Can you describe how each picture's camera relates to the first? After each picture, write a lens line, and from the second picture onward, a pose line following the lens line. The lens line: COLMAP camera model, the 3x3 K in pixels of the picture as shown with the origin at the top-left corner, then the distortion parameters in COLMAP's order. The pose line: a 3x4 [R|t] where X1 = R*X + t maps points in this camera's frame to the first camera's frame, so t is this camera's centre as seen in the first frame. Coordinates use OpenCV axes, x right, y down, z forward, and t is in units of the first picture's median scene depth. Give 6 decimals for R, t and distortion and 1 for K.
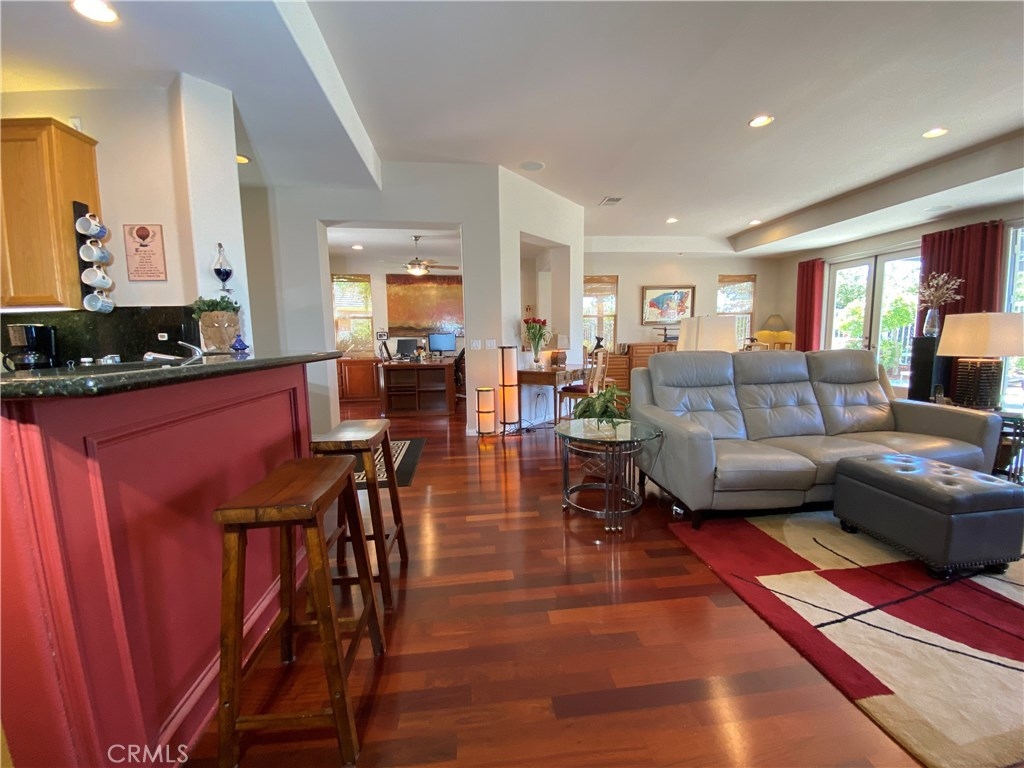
lens RADIAL K [[413.5, 0, 514.2], [0, 413.5, 385.8], [0, 0, 1]] dist [0.026305, -0.024726]
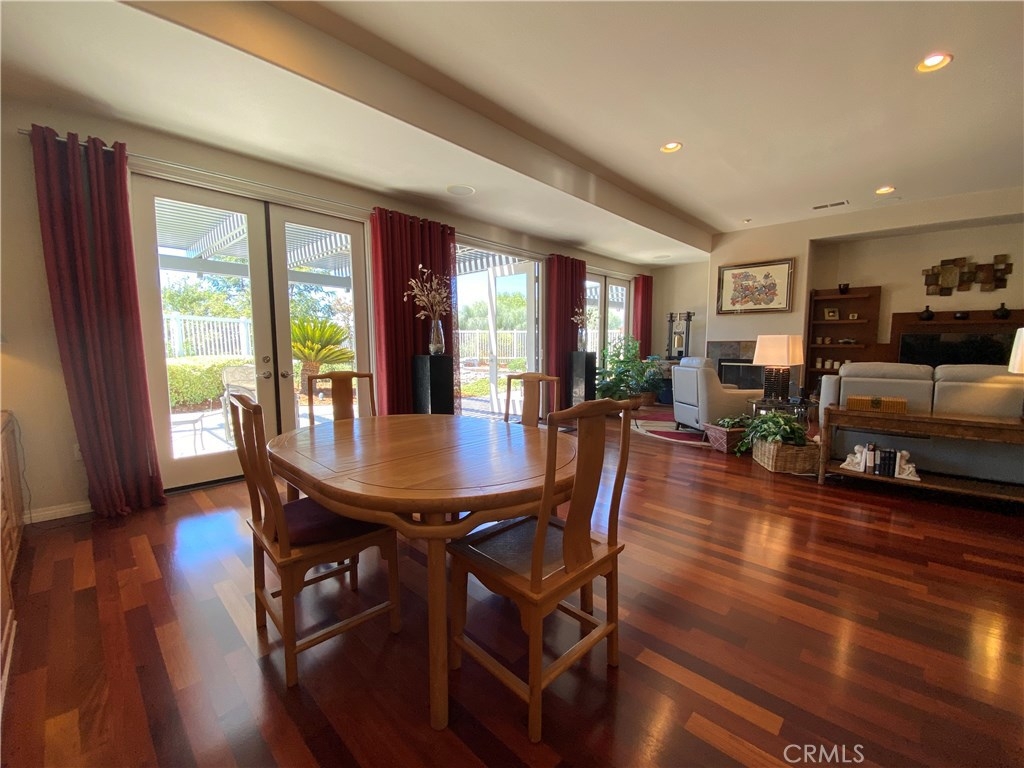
lens RADIAL K [[413.5, 0, 514.2], [0, 413.5, 385.8], [0, 0, 1]] dist [0.026305, -0.024726]
pose [[-0.639984, -0.057758, 0.766214, 0.340346], [0.100807, 0.982241, 0.158242, -0.182516], [-0.761747, 0.178512, -0.622797, 1.491589]]
